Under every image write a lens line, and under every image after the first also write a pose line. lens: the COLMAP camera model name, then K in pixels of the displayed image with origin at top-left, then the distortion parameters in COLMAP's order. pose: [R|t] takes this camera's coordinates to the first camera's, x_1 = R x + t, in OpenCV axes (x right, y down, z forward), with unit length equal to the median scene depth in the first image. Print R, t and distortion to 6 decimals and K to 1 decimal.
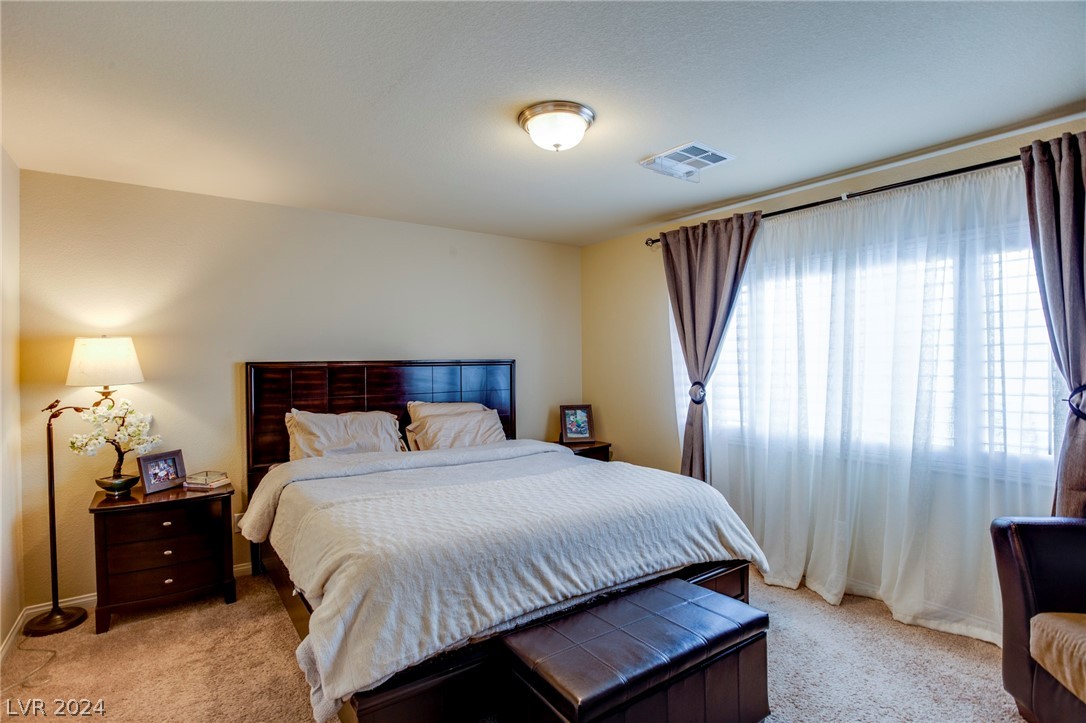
lens RADIAL K [[526.7, 0, 554.4], [0, 526.7, 363.8], [0, 0, 1]] dist [-0.058725, 0.021630]
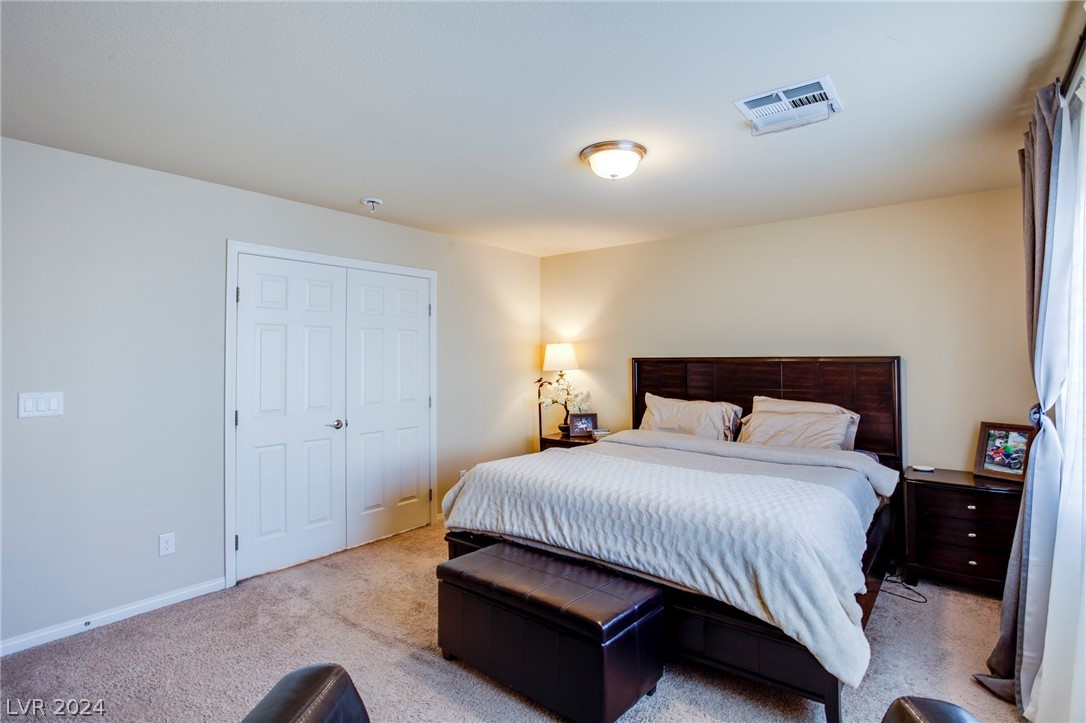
lens RADIAL K [[558.2, 0, 541.7], [0, 558.2, 348.1], [0, 0, 1]] dist [-0.064193, 0.029617]
pose [[0.257629, -0.009872, -0.966193, 1.042382], [-0.003960, 0.999929, -0.011273, -0.014530], [0.966236, 0.006730, 0.257572, 0.475688]]
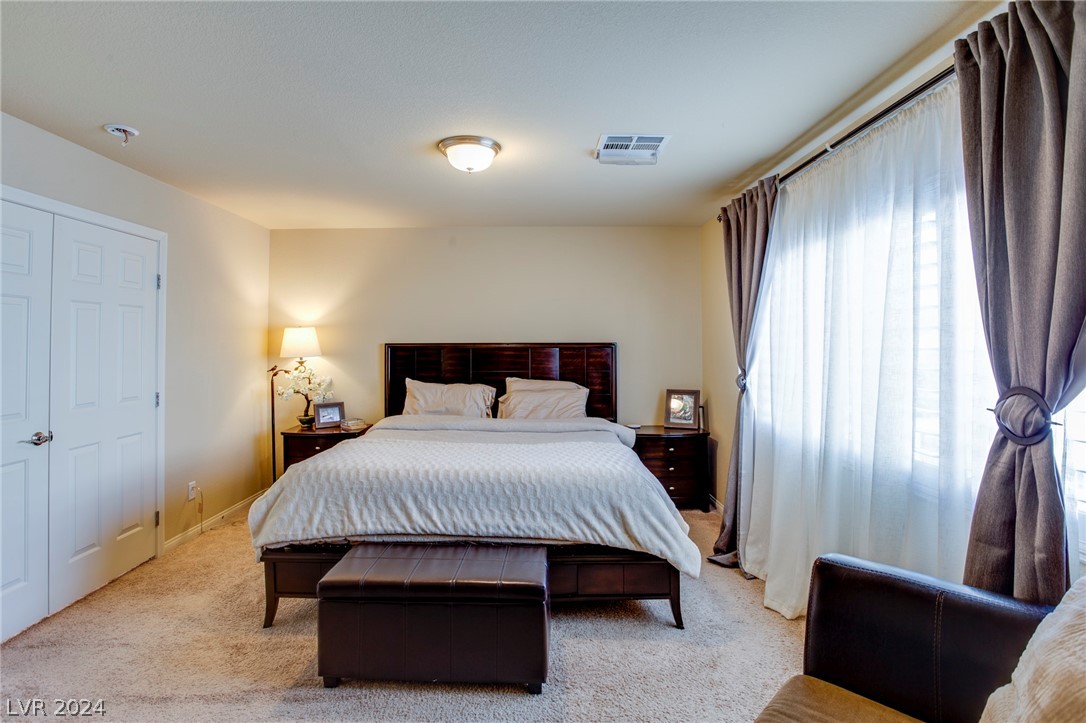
lens RADIAL K [[551.3, 0, 556.6], [0, 551.3, 335.6], [0, 0, 1]] dist [-0.063265, 0.025964]
pose [[0.817927, -0.000823, -0.575321, 0.816486], [-0.008537, 0.999872, -0.013567, -0.010438], [0.575259, 0.016008, 0.817815, 0.072116]]
